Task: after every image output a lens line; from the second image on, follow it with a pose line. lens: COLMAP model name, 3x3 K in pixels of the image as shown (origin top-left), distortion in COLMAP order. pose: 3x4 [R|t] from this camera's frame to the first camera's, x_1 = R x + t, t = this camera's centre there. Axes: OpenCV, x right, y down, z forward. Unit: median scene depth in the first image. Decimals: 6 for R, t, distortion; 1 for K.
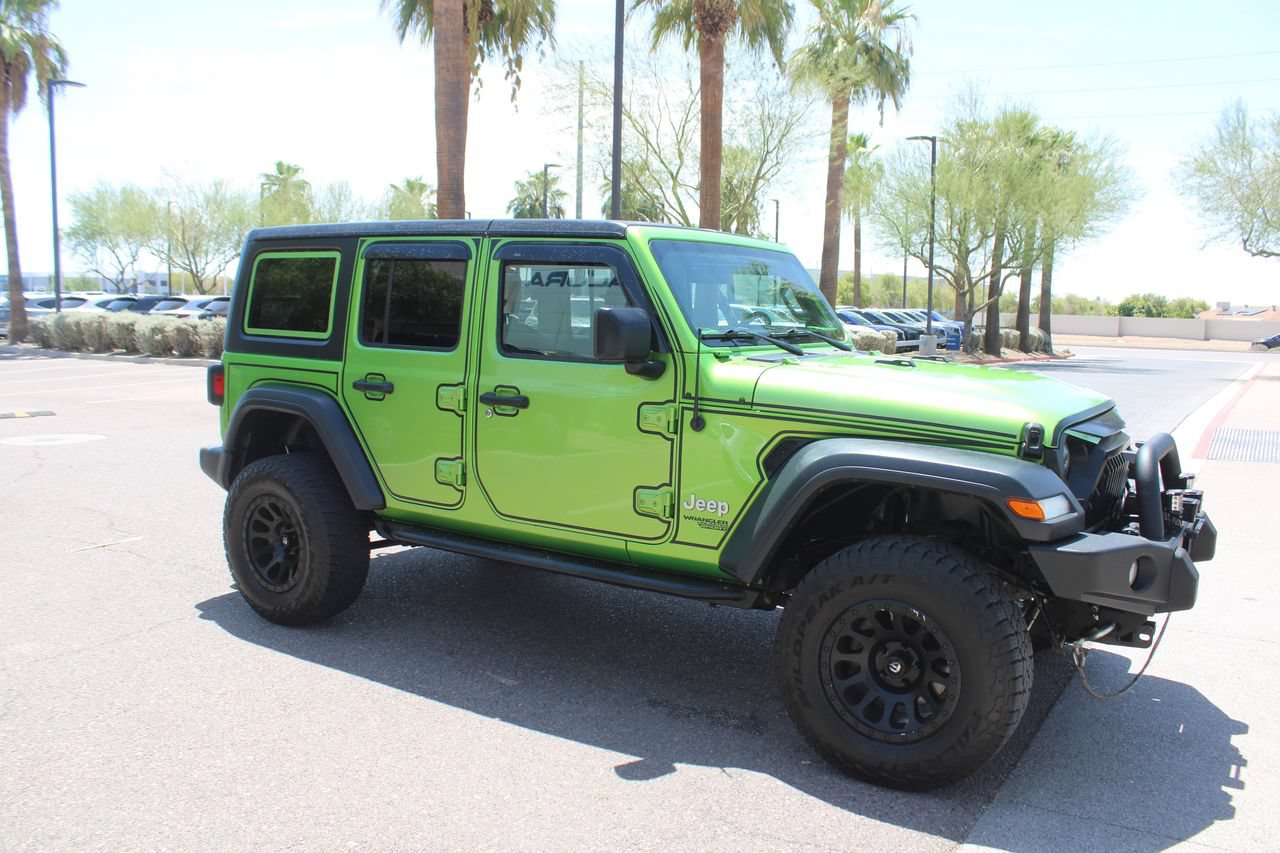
lens RADIAL K [[1071.2, 0, 656.4], [0, 1071.2, 428.1], [0, 0, 1]] dist [-0.165114, 0.146133]
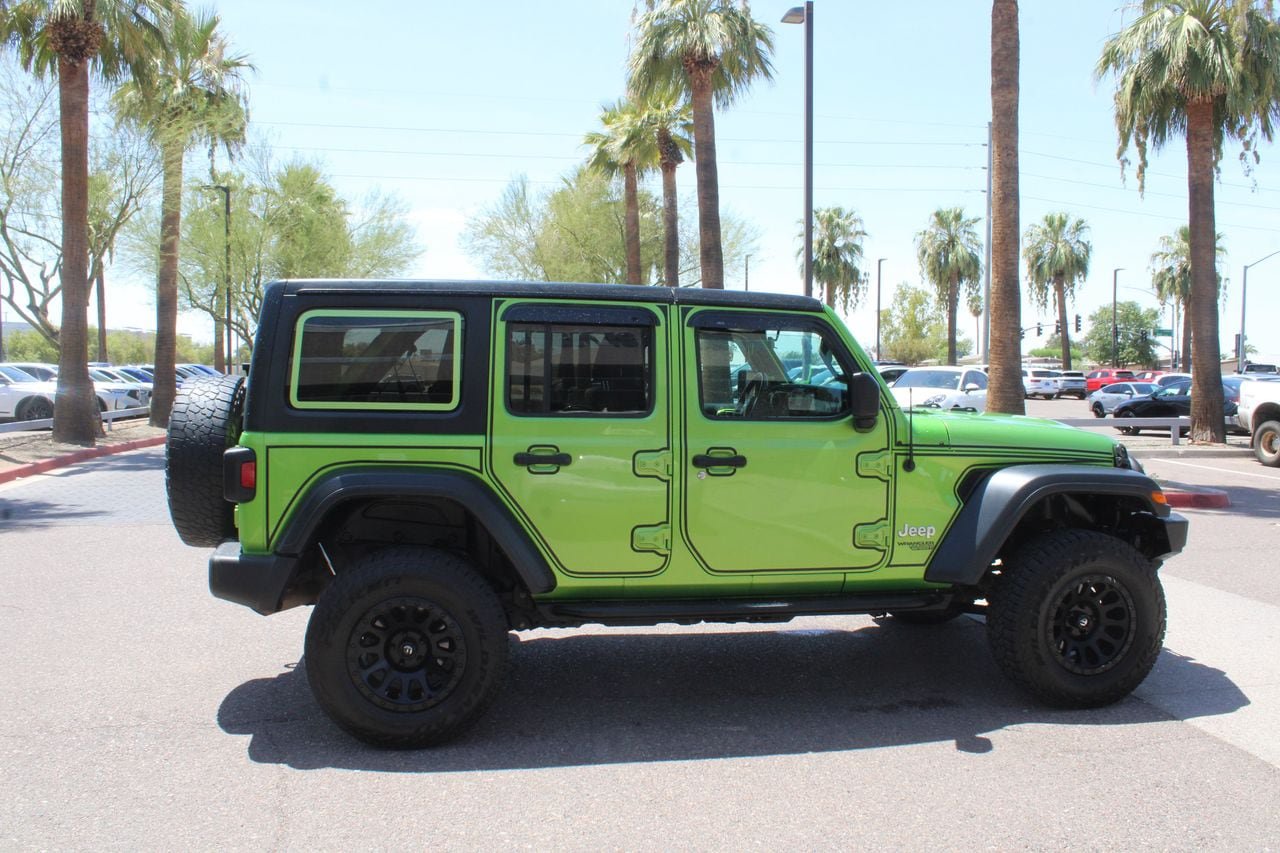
lens RADIAL K [[1079.7, 0, 649.5], [0, 1079.7, 427.2], [0, 0, 1]] dist [-0.163884, 0.143320]
pose [[0.743542, -0.052020, 0.666662, -0.801931], [0.084967, 0.996238, -0.017028, -0.042061], [-0.663269, 0.069305, 0.745165, 0.226242]]
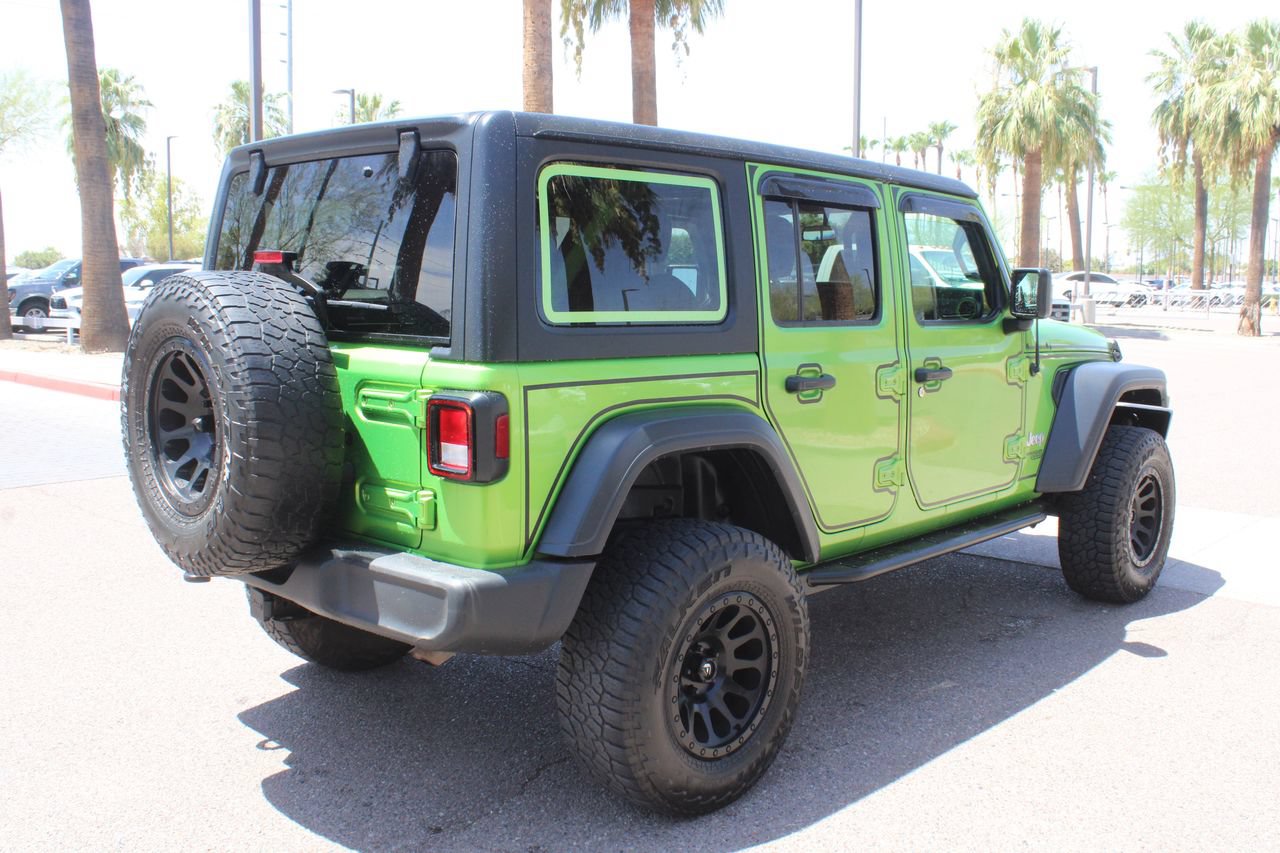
lens RADIAL K [[1225.6, 0, 652.8], [0, 1225.6, 424.7], [0, 0, 1]] dist [-0.145317, 0.151018]
pose [[0.194036, -0.140695, 0.970853, -1.040361], [0.110496, 0.986498, 0.120878, -0.117455], [-0.974752, 0.083821, 0.206962, 0.910586]]
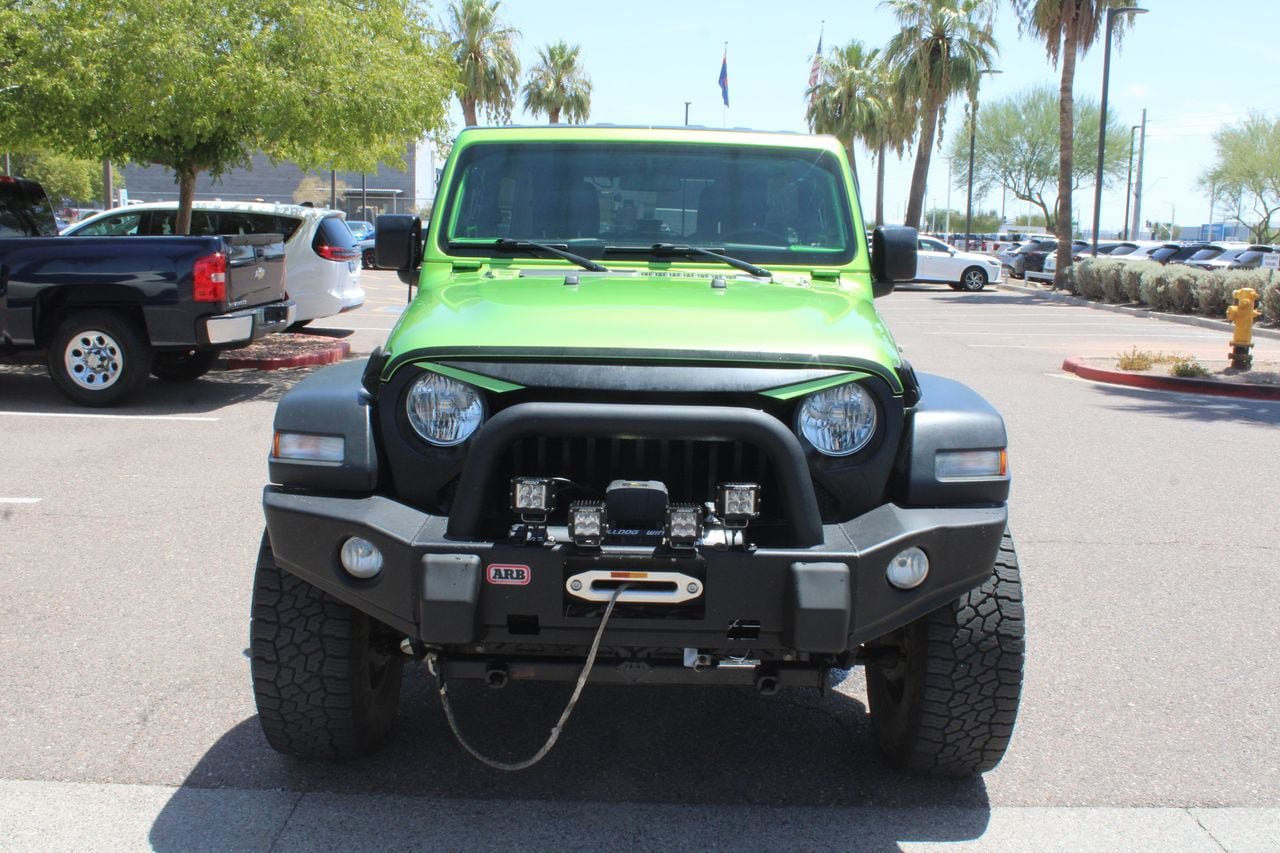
lens RADIAL K [[1225.6, 0, 652.8], [0, 1225.6, 424.7], [0, 0, 1]] dist [-0.145317, 0.151018]
pose [[0.535533, 0.128837, -0.834629, 0.852518], [-0.113516, 0.990308, 0.080032, -0.029587], [0.836850, 0.051884, 0.544968, 0.478369]]
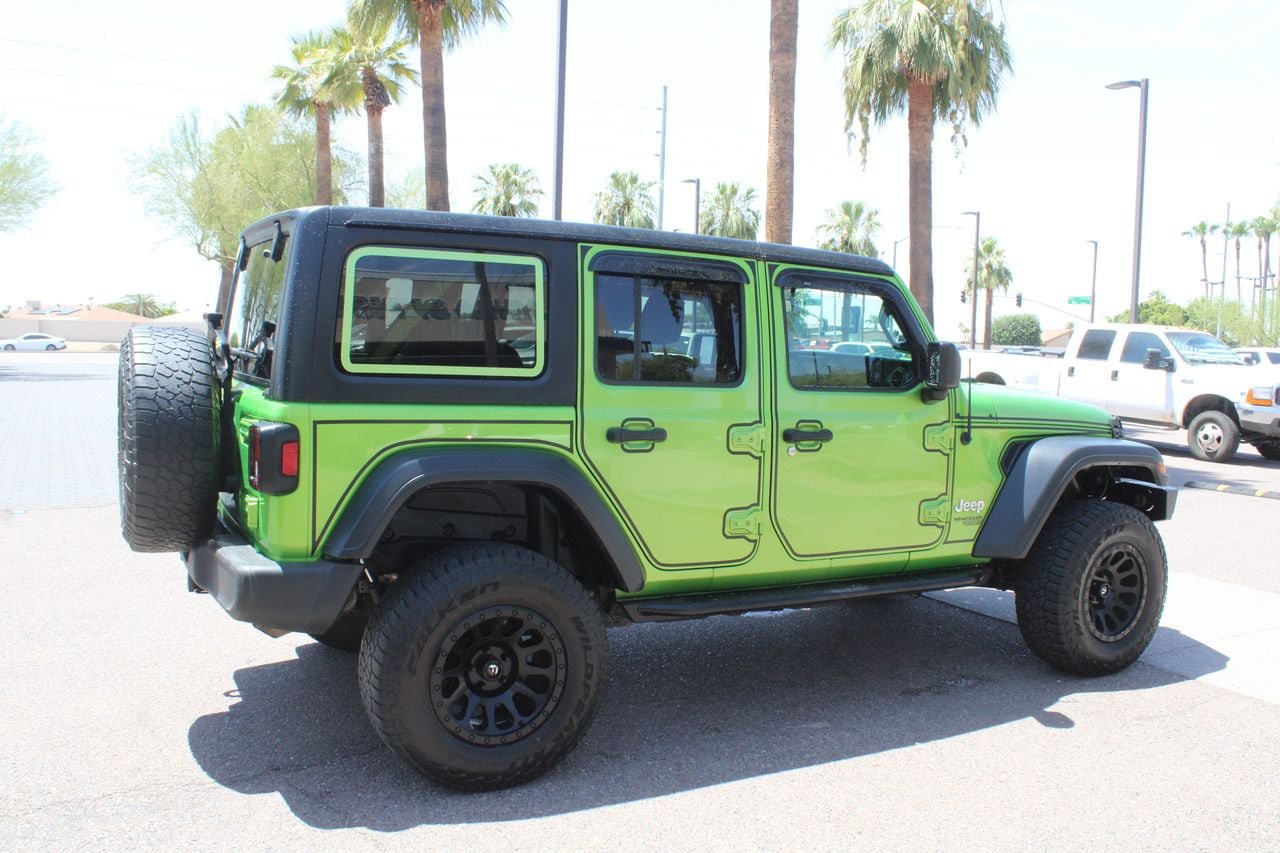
lens RADIAL K [[1111.0, 0, 645.1], [0, 1111.0, 427.8], [0, 0, 1]] dist [-0.167552, 0.172830]
pose [[0.494307, -0.077532, 0.865823, -0.956234], [0.079998, 0.995845, 0.043503, -0.078197], [-0.865599, 0.047760, 0.498455, 0.564060]]
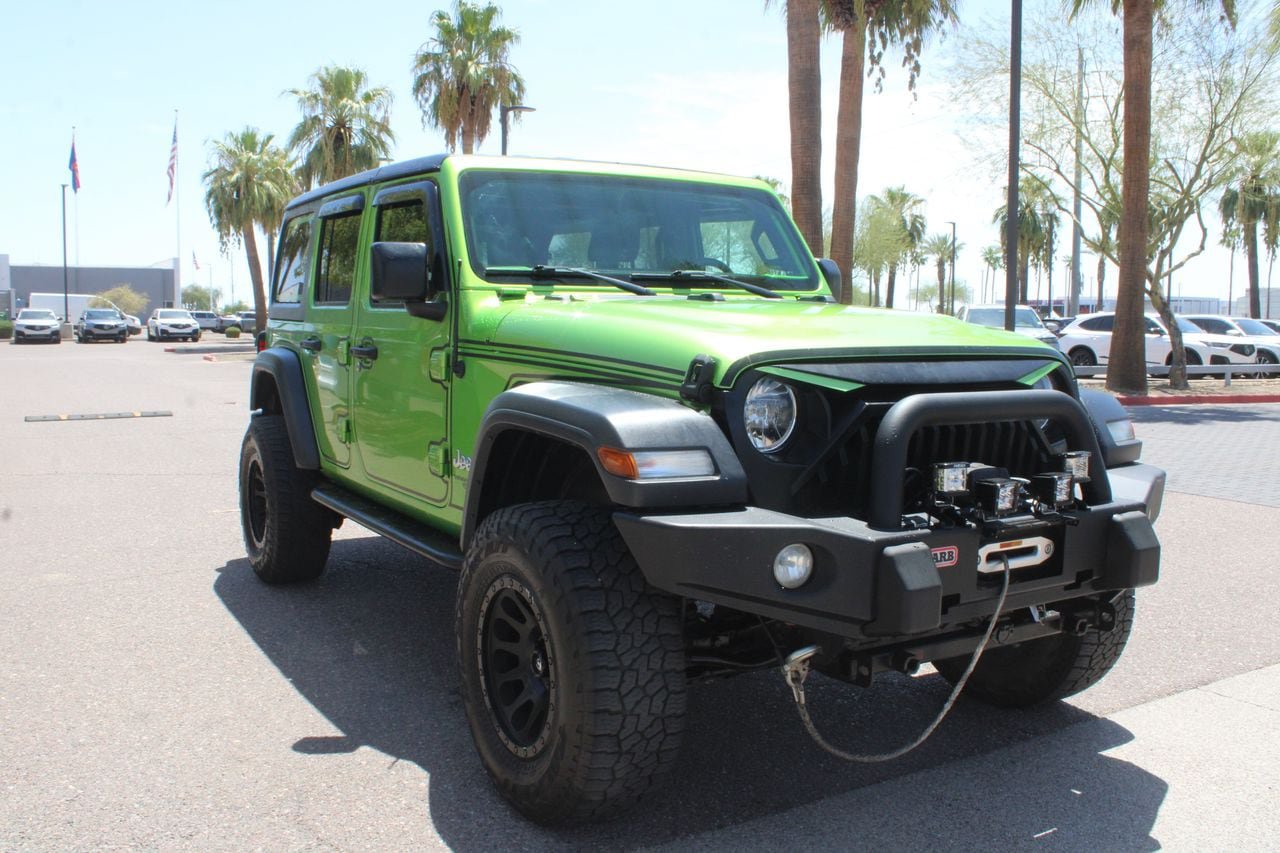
lens RADIAL K [[1145.7, 0, 656.1], [0, 1145.7, 424.7], [0, 0, 1]] dist [-0.171822, 0.183079]
pose [[0.895835, 0.028291, -0.443485, 0.480182], [-0.041748, 0.998916, -0.020606, 0.043208], [0.442422, 0.036974, 0.896045, 0.190096]]
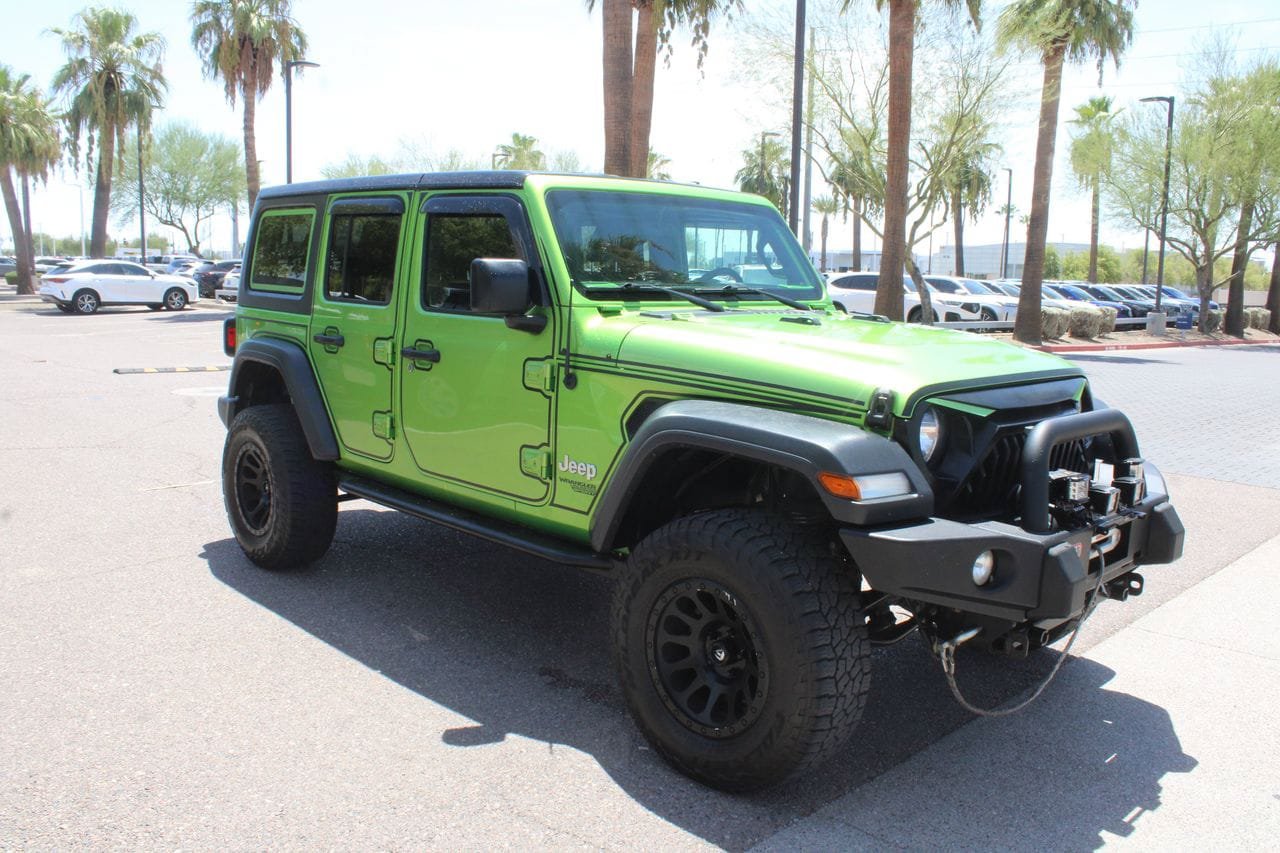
lens RADIAL K [[1071.2, 0, 656.4], [0, 1071.2, 428.1], [0, 0, 1]] dist [-0.165114, 0.146133]
pose [[0.974379, 0.037678, -0.221732, 0.260812], [-0.031845, 0.999048, 0.029826, 0.005376], [0.222645, -0.022001, 0.974651, 0.074551]]
